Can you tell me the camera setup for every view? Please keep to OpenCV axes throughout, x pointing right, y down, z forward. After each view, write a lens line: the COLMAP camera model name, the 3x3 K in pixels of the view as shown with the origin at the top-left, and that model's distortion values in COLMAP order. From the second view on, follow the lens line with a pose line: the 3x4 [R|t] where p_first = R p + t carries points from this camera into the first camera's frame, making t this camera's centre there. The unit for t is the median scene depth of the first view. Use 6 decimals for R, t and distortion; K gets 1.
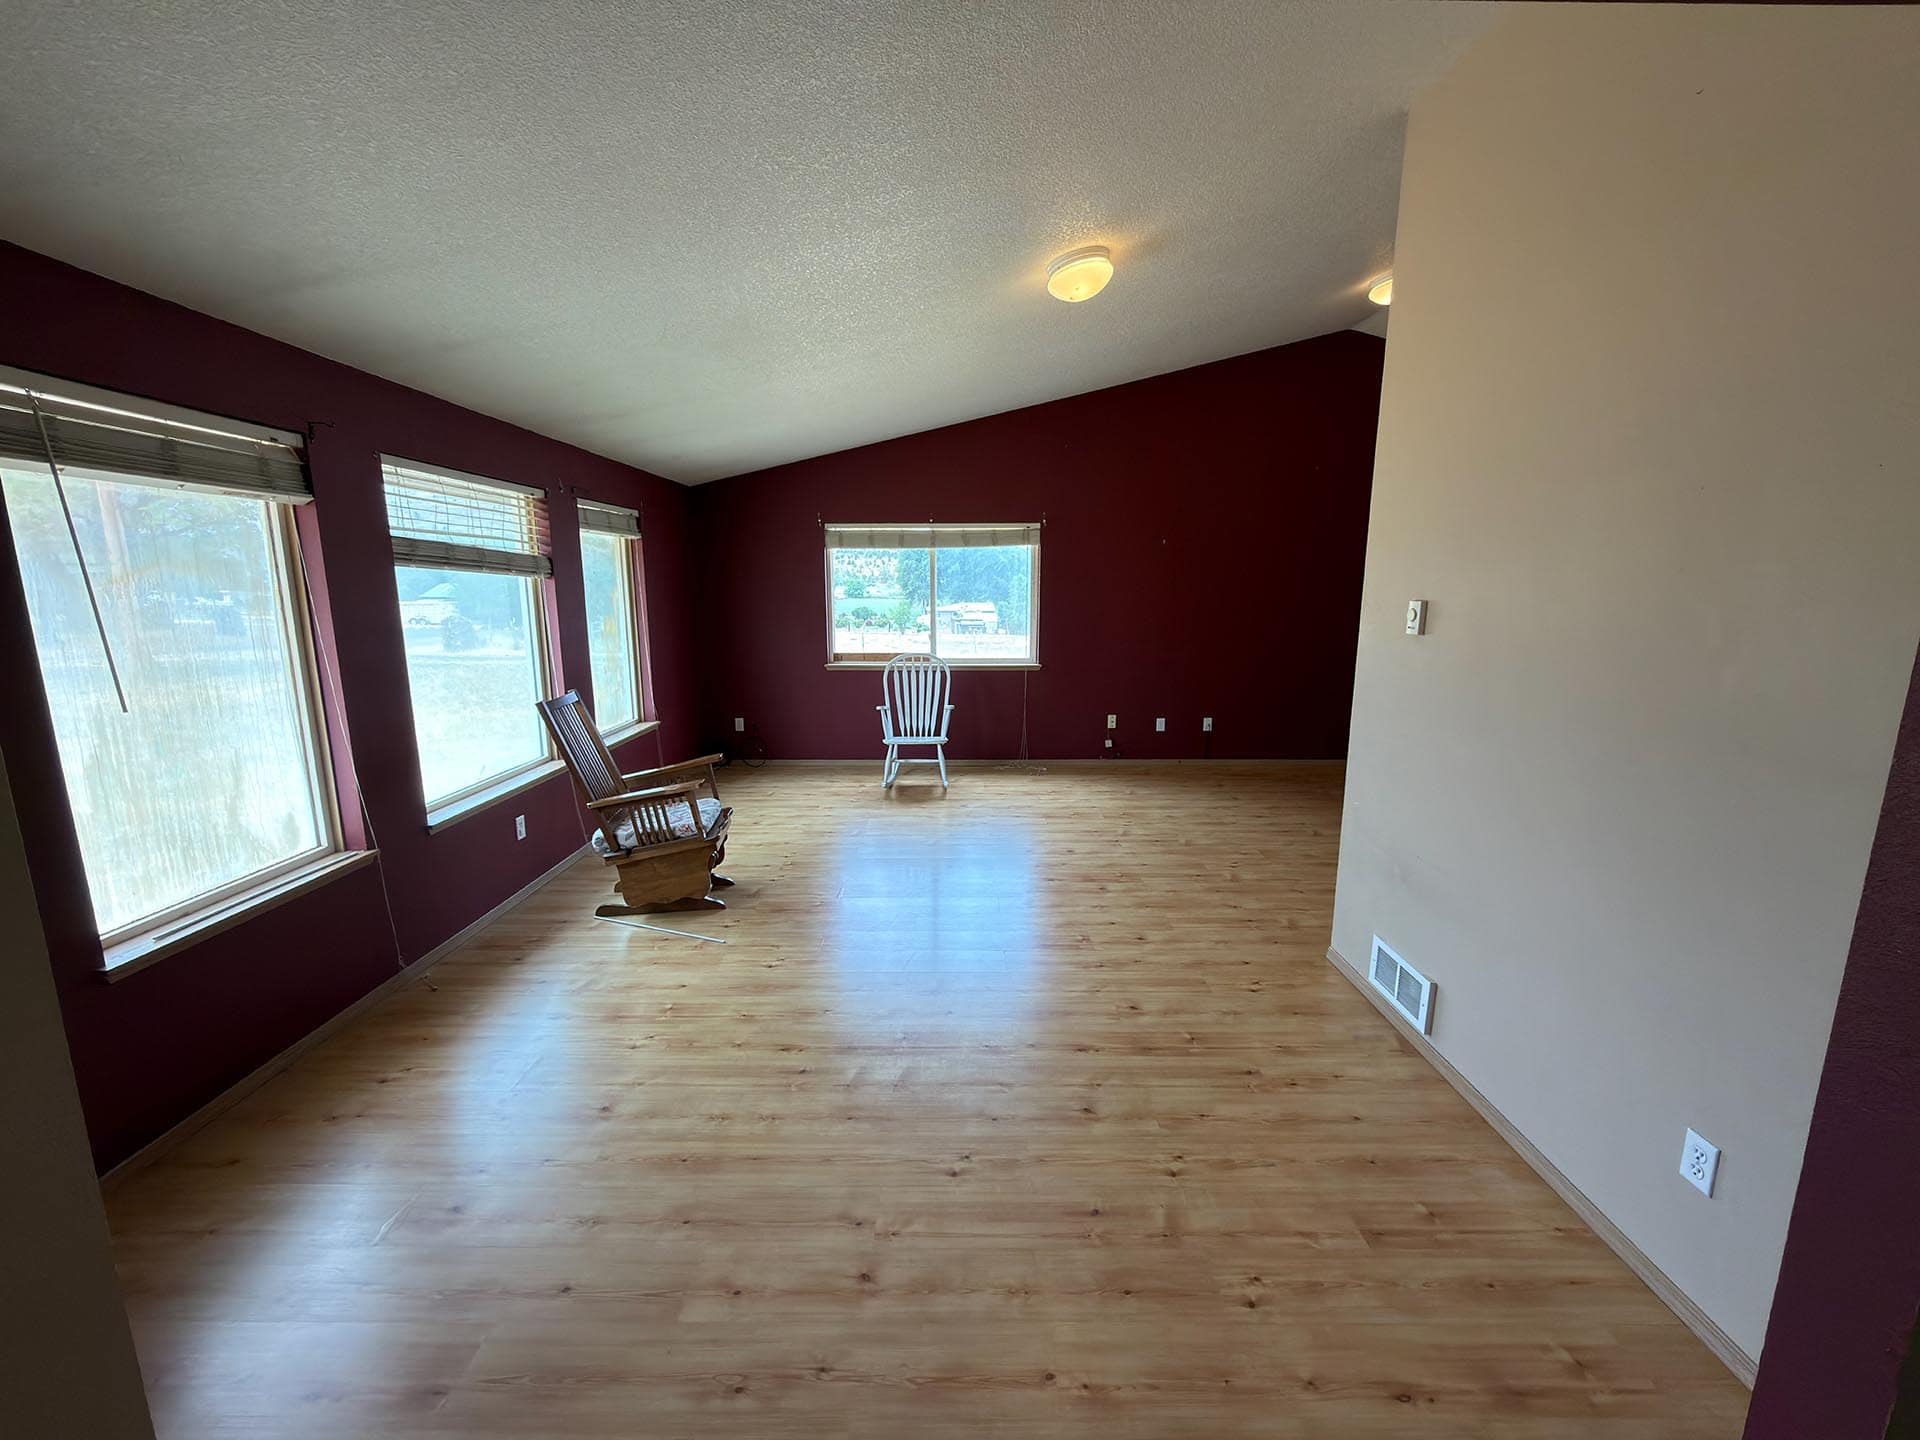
lens RADIAL K [[769.7, 0, 960.7], [0, 769.7, 725.4], [0, 0, 1]] dist [-0.004255, -0.000160]
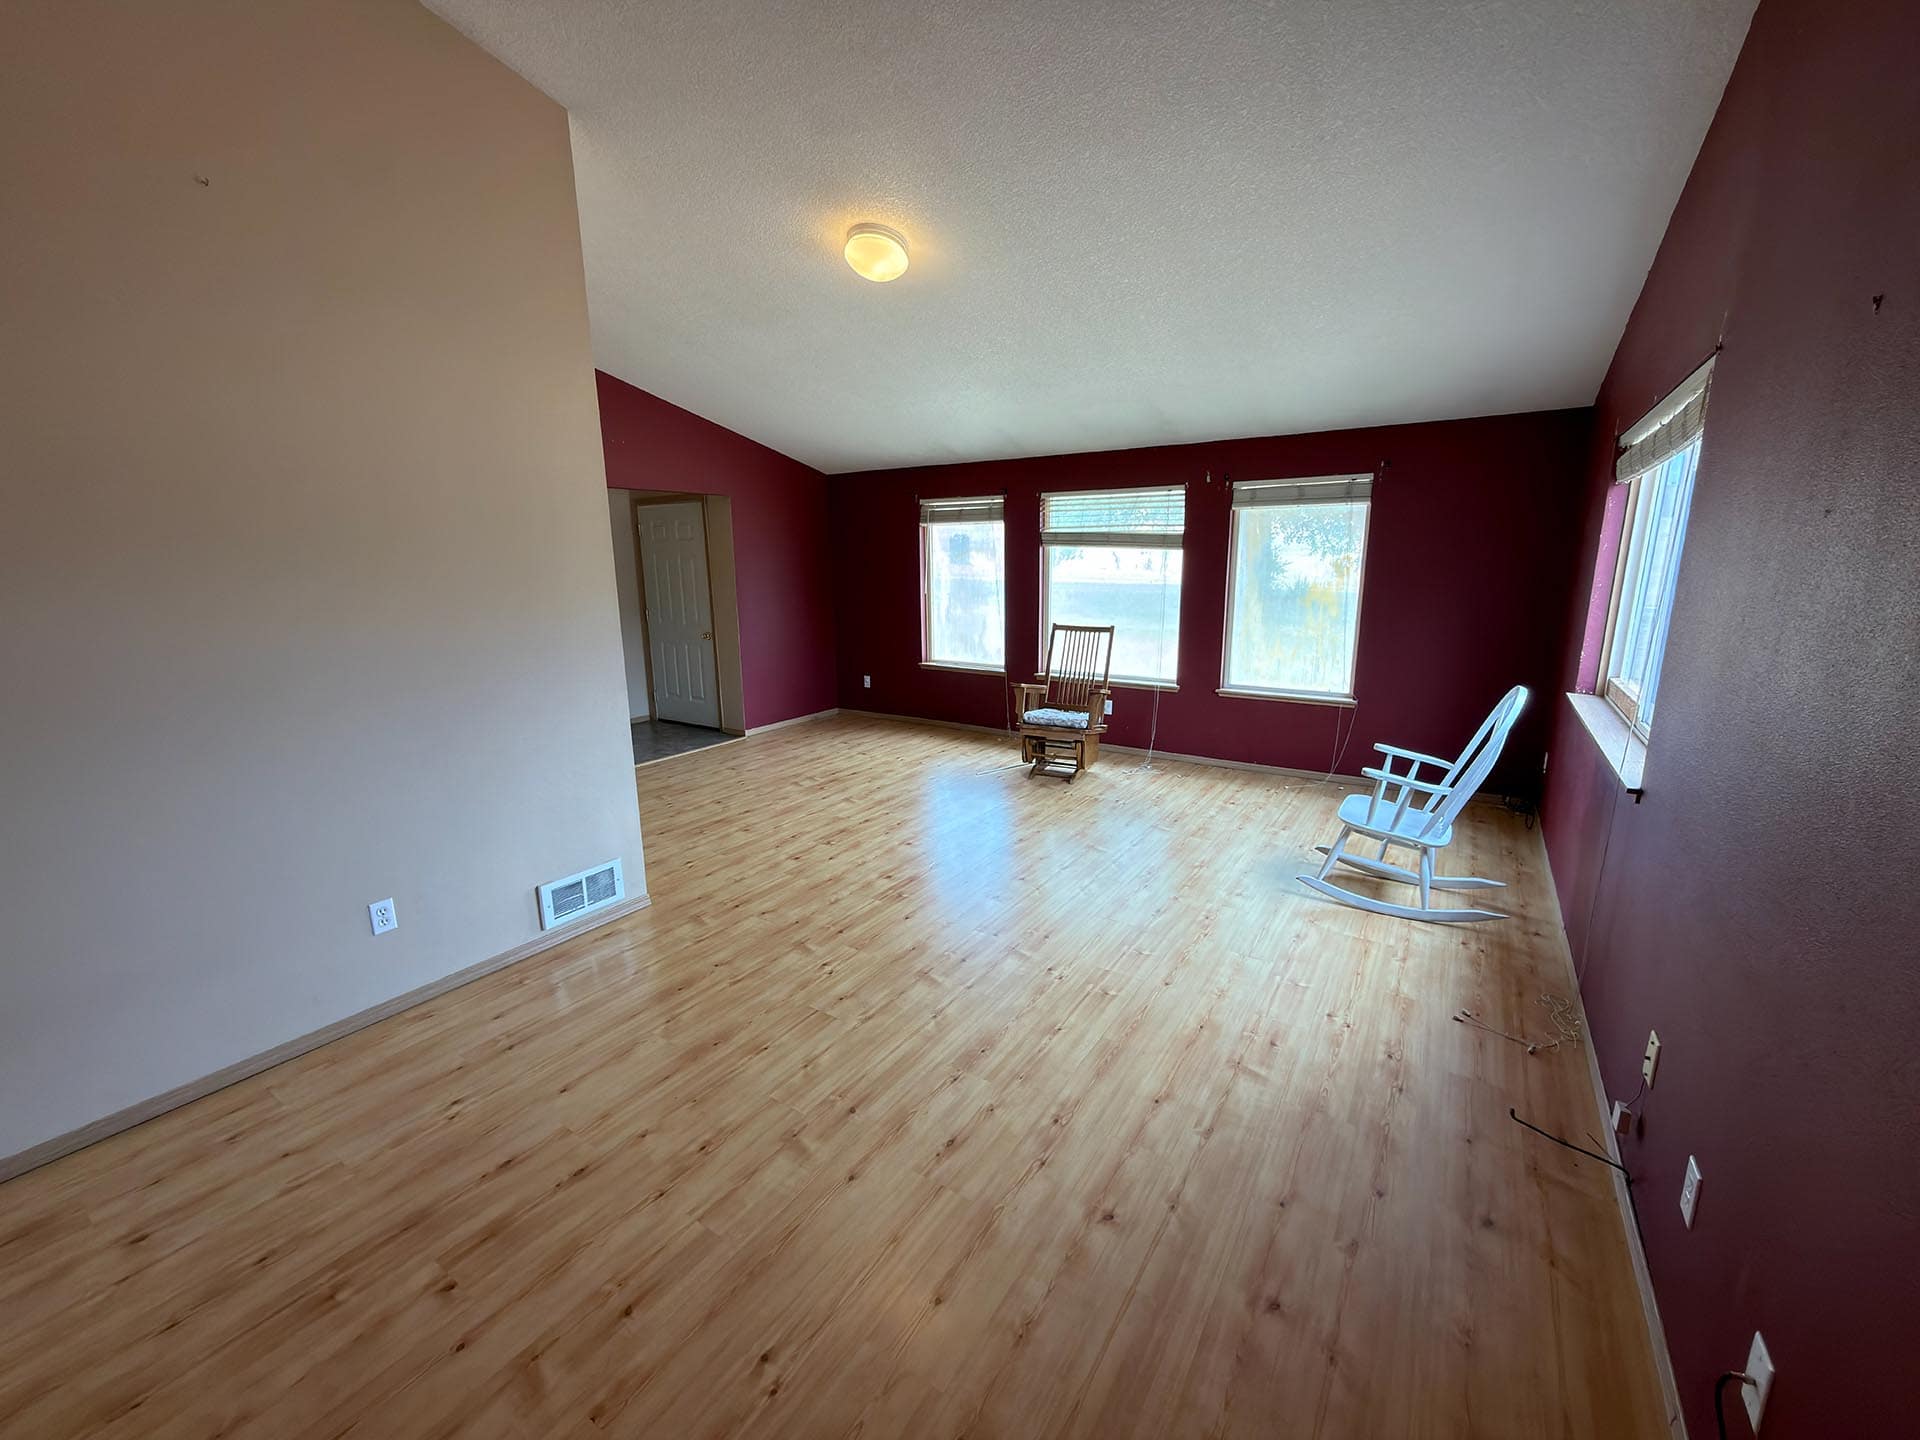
lens RADIAL K [[769.7, 0, 962.9], [0, 769.7, 722.1], [0, 0, 1]] dist [-0.004255, -0.000160]
pose [[-0.550269, 0.178807, -0.815618, 0.946000], [-0.145922, 0.941177, 0.304782, -0.294038], [0.822138, 0.286729, -0.491808, 1.607362]]
